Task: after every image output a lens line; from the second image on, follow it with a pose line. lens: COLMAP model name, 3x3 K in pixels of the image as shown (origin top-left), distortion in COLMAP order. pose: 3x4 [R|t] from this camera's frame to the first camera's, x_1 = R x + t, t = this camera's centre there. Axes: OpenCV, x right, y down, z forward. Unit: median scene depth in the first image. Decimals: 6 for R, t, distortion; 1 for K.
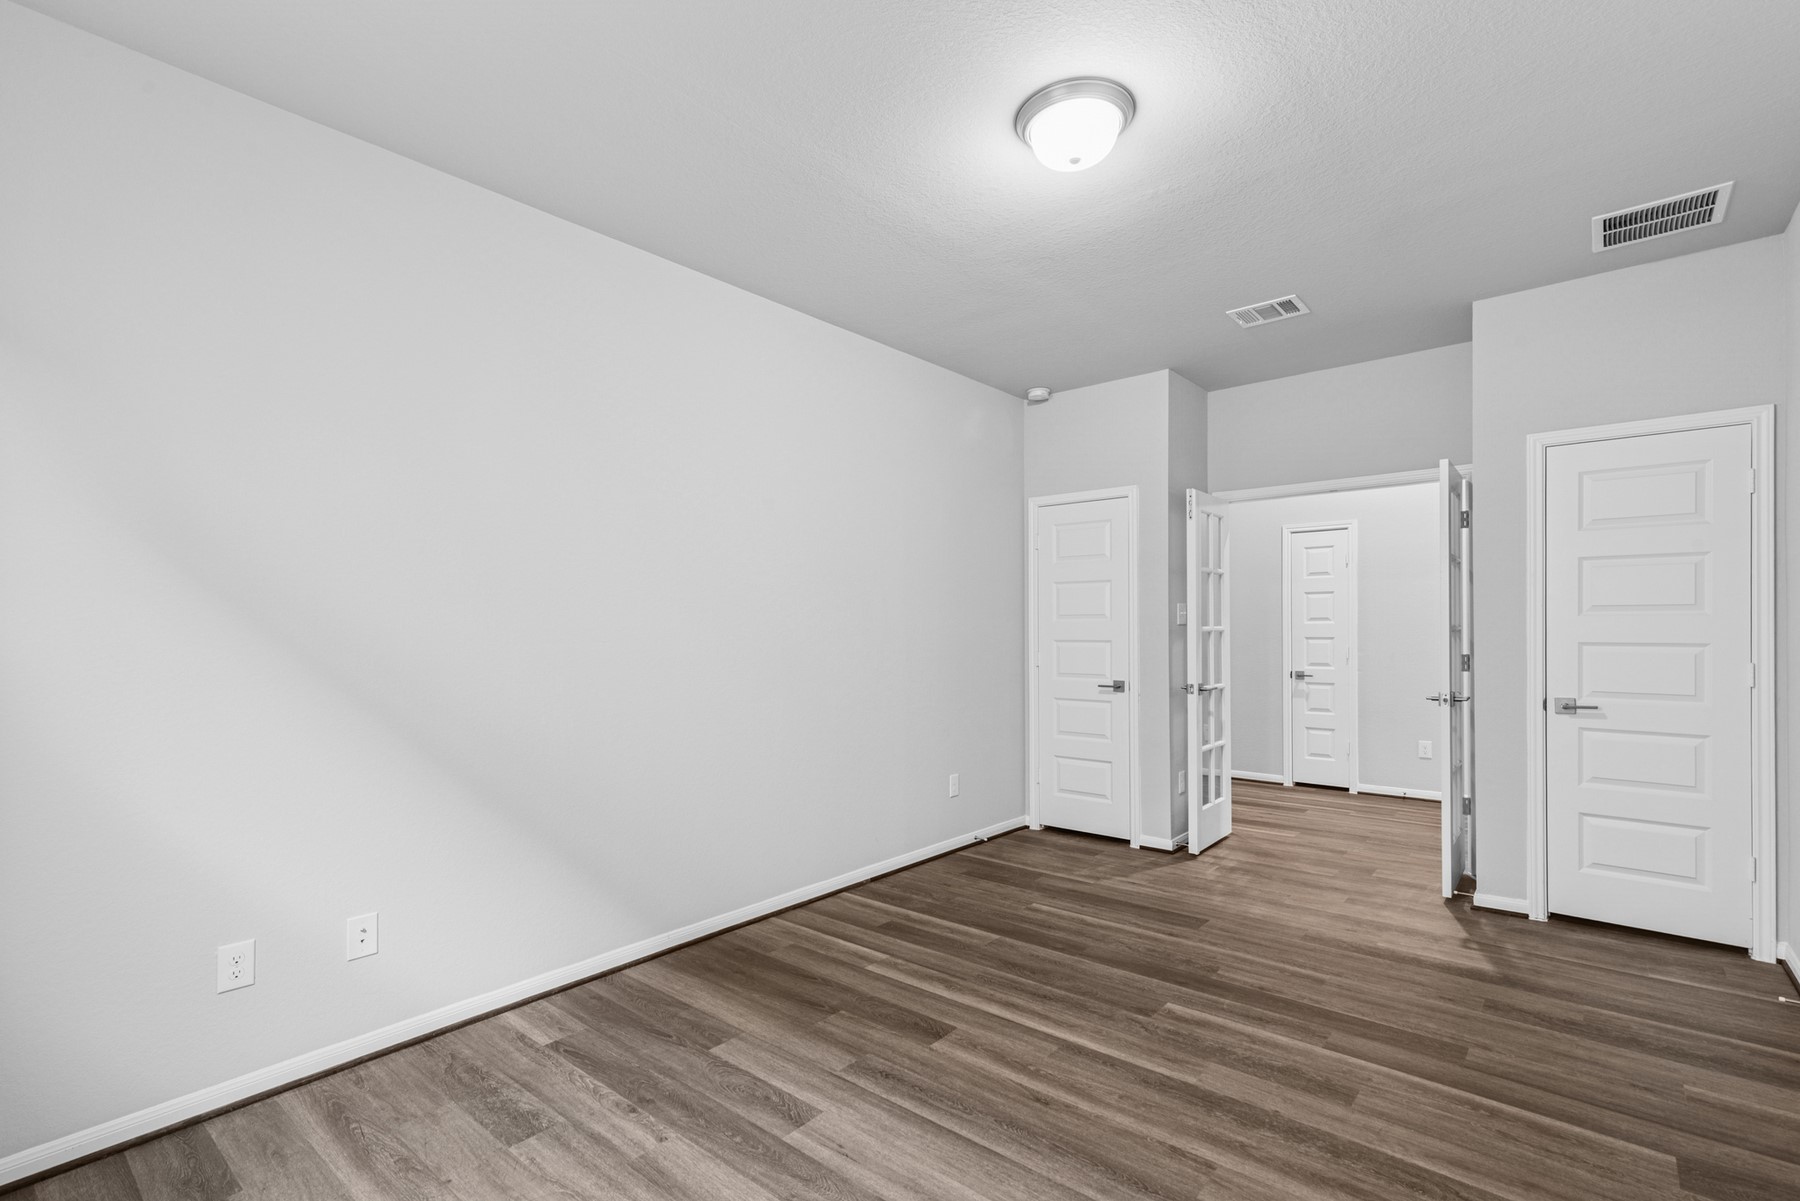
lens RADIAL K [[822.4, 0, 902.0], [0, 822.4, 614.4], [0, 0, 1]] dist [0.002887, 0.000629]
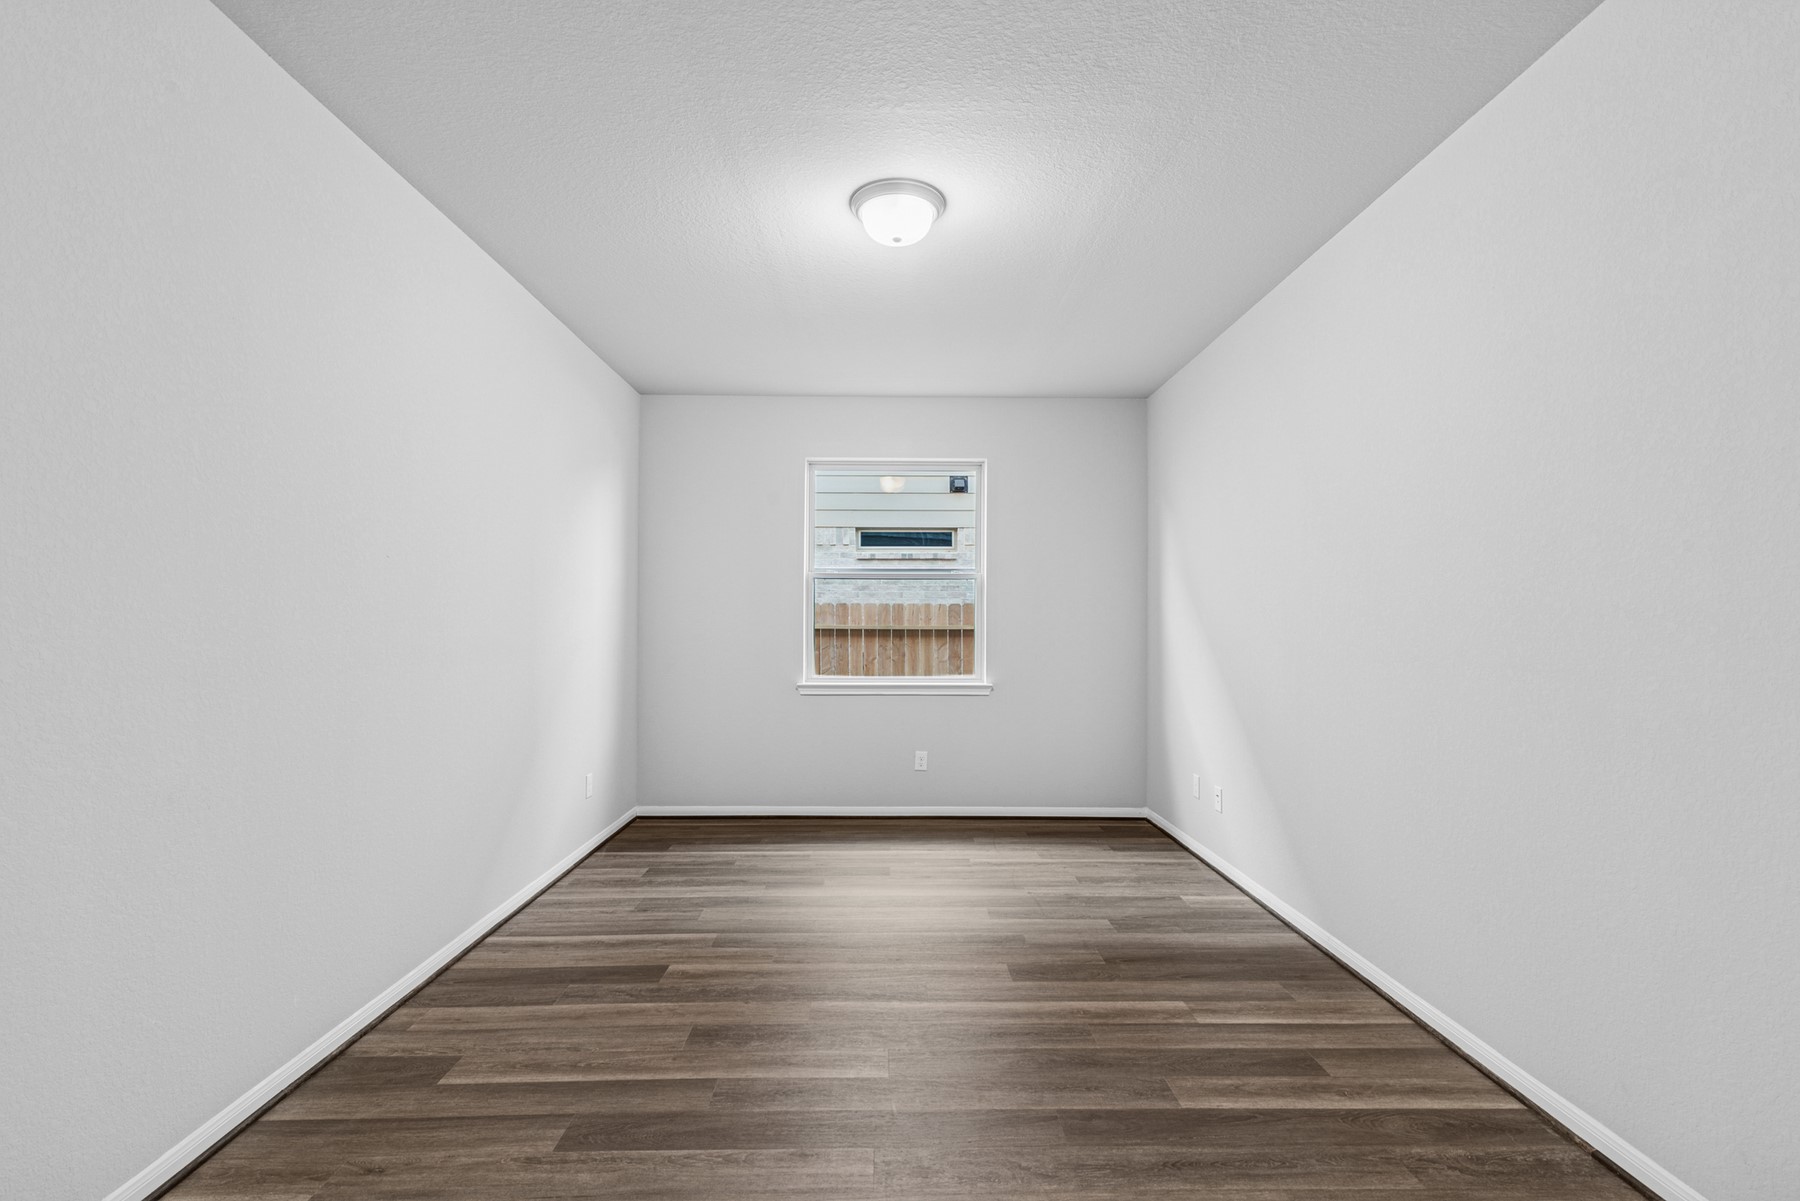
lens RADIAL K [[822.4, 0, 899.1], [0, 822.4, 607.2], [0, 0, 1]] dist [0.002887, 0.000629]
pose [[-0.752858, -0.005909, -0.658157, 0.822558], [0.014505, 0.999568, -0.025566, 0.021003], [0.658023, -0.028794, -0.752447, 1.567797]]
